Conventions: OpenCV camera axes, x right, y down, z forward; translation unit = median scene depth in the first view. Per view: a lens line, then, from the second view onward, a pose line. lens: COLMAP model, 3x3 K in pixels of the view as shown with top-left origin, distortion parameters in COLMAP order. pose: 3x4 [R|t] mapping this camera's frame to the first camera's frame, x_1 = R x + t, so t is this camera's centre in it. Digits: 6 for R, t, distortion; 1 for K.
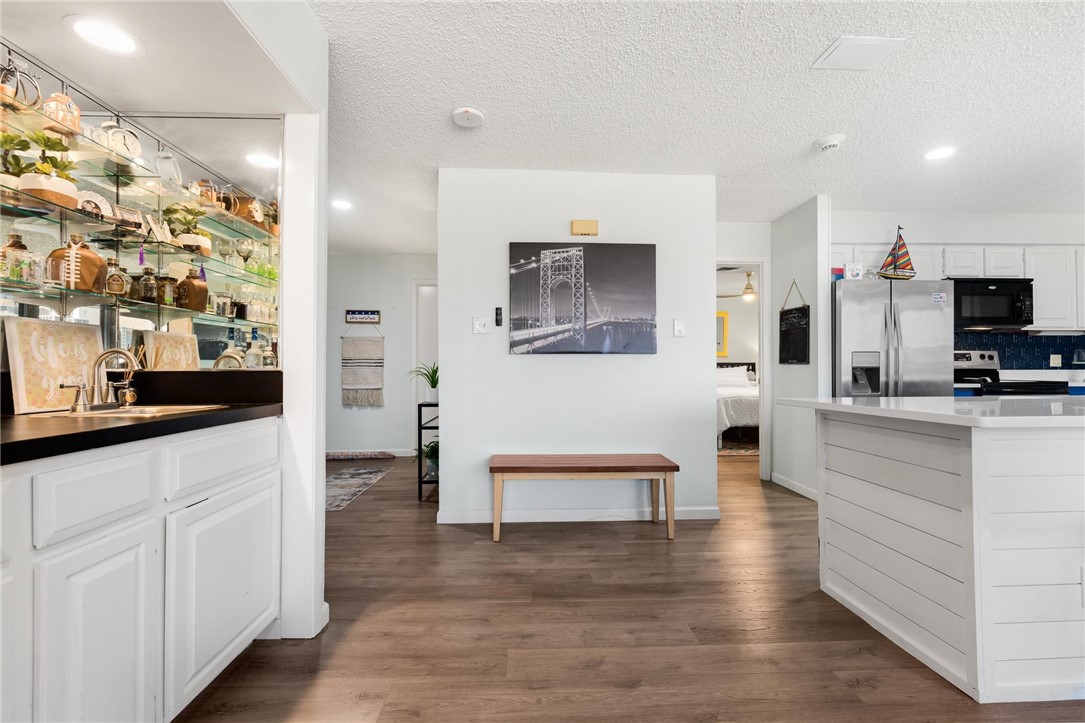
lens RADIAL K [[483.9, 0, 545.3], [0, 483.9, 361.3], [0, 0, 1]] dist [-0.005555, -0.000611]
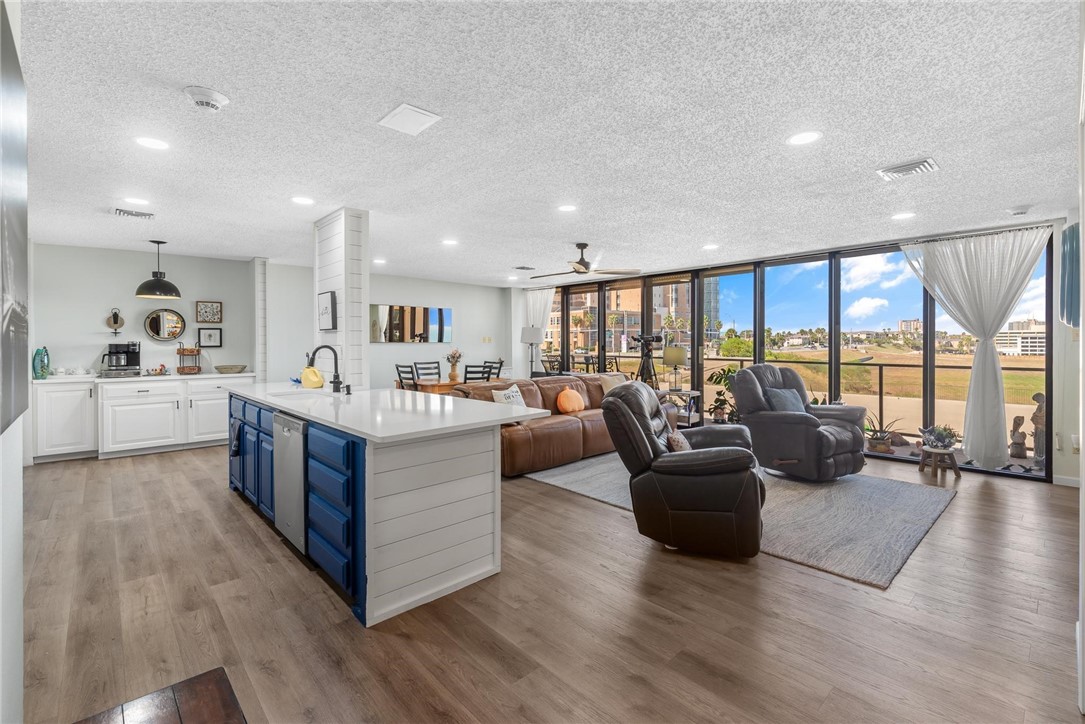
lens RADIAL K [[483.9, 0, 546.5], [0, 483.9, 354.1], [0, 0, 1]] dist [-0.005555, -0.000611]
pose [[-0.651552, -0.018984, 0.758366, -0.505933], [-0.003015, 0.999744, 0.022436, -0.129158], [-0.758598, 0.012332, -0.651442, 1.785109]]
